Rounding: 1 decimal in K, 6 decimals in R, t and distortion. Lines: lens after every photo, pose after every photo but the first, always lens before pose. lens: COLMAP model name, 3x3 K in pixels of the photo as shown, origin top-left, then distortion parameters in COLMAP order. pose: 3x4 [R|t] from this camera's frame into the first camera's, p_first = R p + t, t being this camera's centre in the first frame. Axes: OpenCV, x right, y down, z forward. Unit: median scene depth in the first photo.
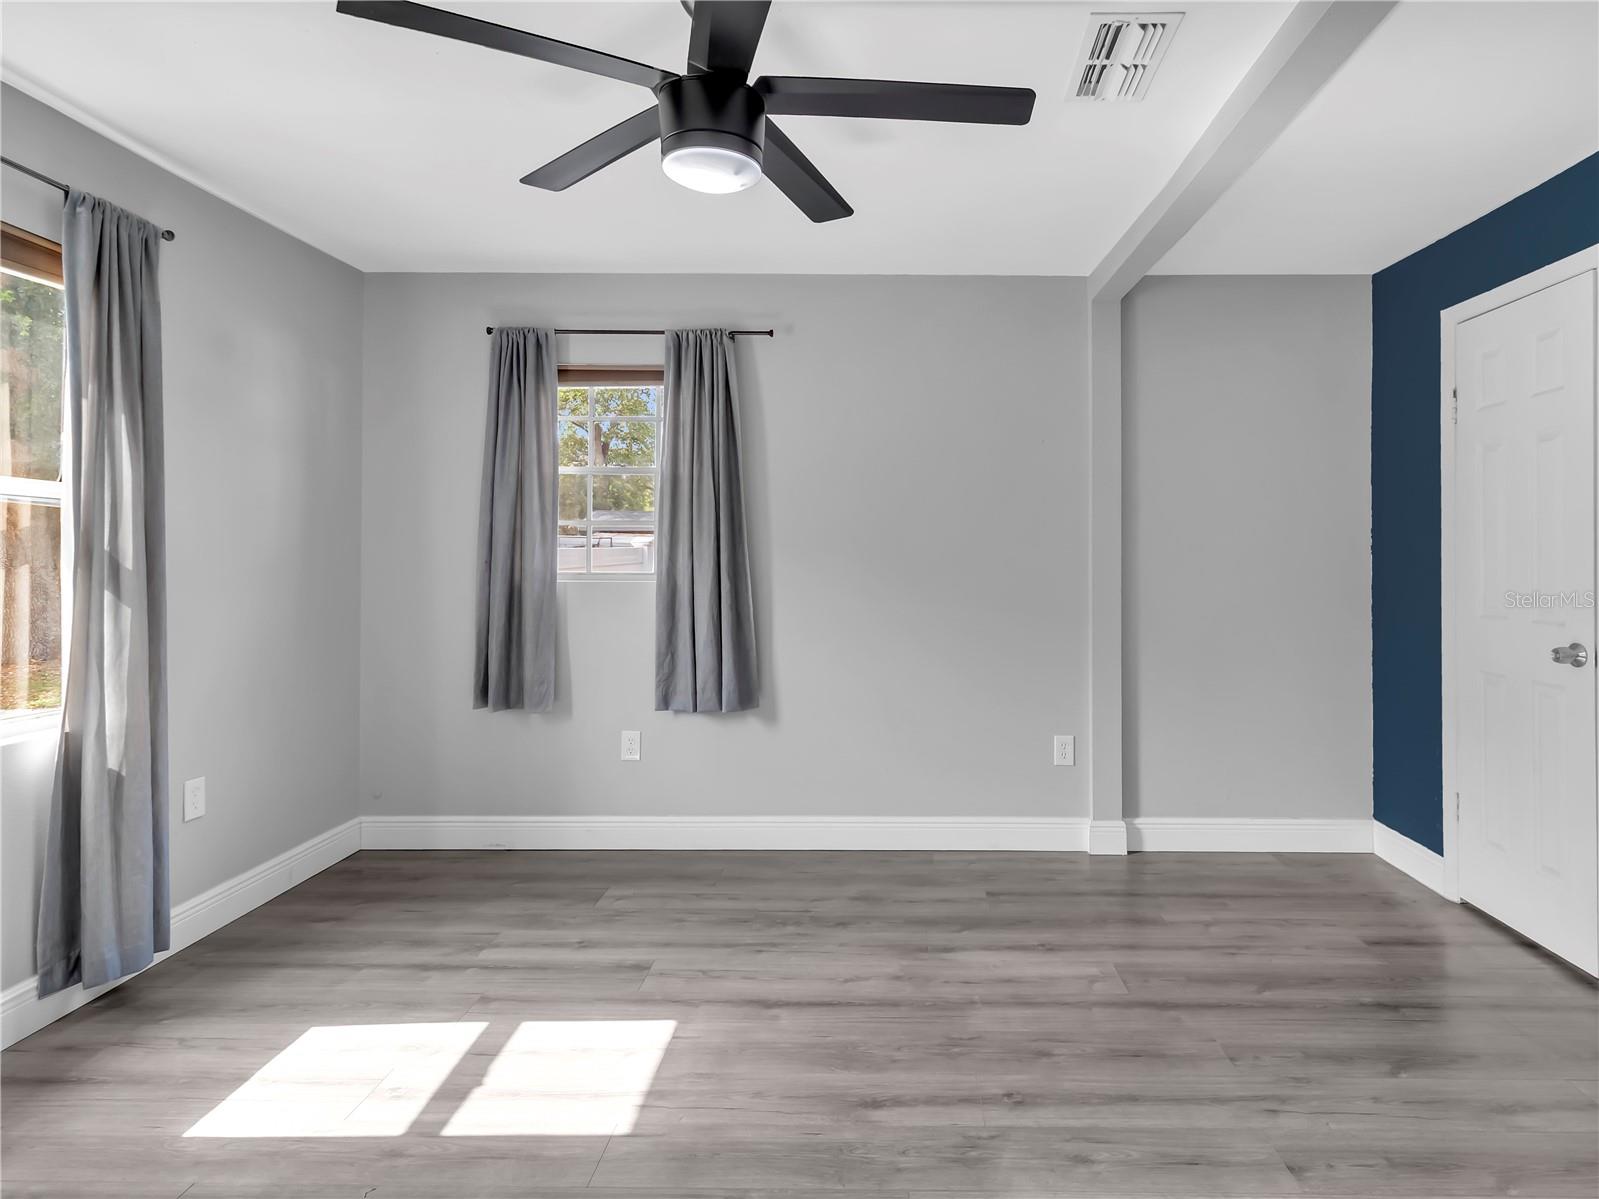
lens RADIAL K [[881.8, 0, 880.7], [0, 881.8, 566.8], [0, 0, 1]] dist [0.000845, 0.000401]
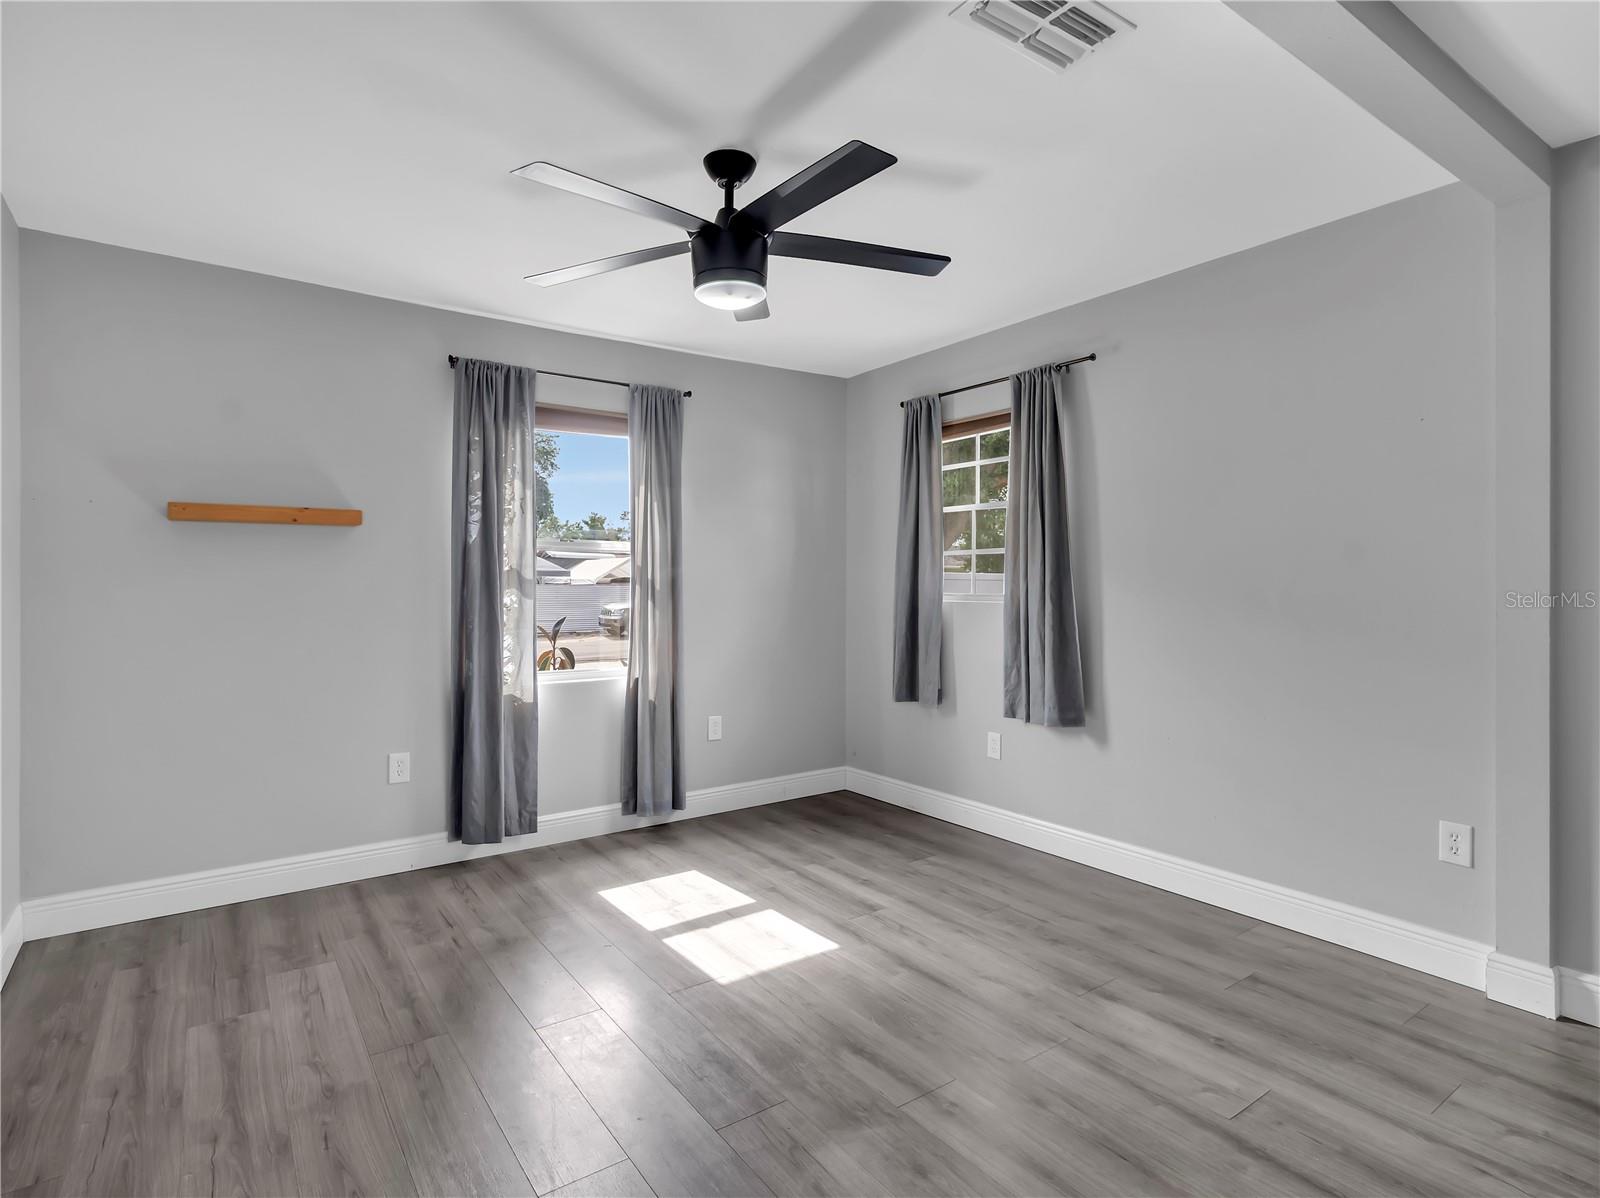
lens RADIAL K [[844.3, 0, 800.6], [0, 844.3, 602.5], [0, 0, 1]] dist [-0.000866, -0.000369]
pose [[0.577153, 0.013673, -0.816522, 0.575228], [-0.003351, 0.999891, 0.014375, 0.003120], [0.816629, -0.005561, 0.577136, 0.204161]]
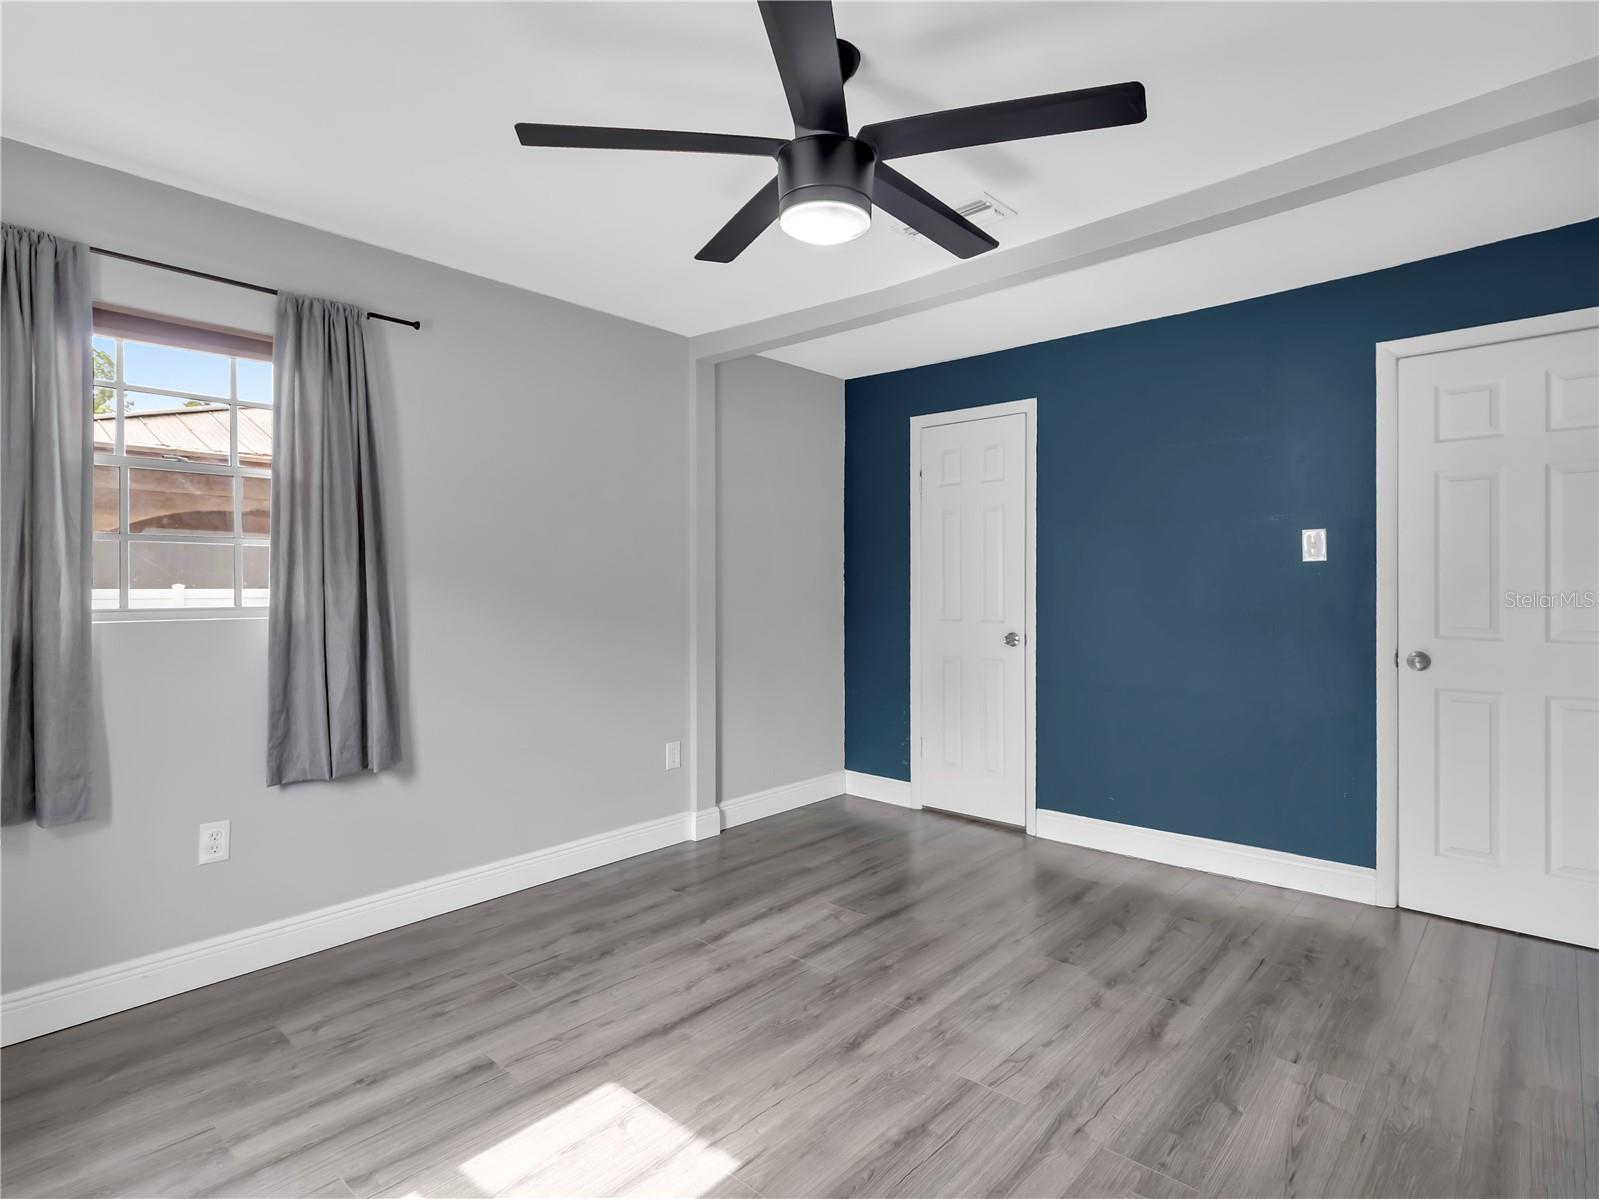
lens RADIAL K [[837.6, 0, 806.1], [0, 837.6, 604.4], [0, 0, 1]] dist [0.001148, -0.000135]
pose [[0.662581, -0.023296, 0.748628, -0.593566], [0.014445, 0.999728, 0.018325, -0.001971], [-0.748851, -0.001328, 0.662737, 0.206518]]
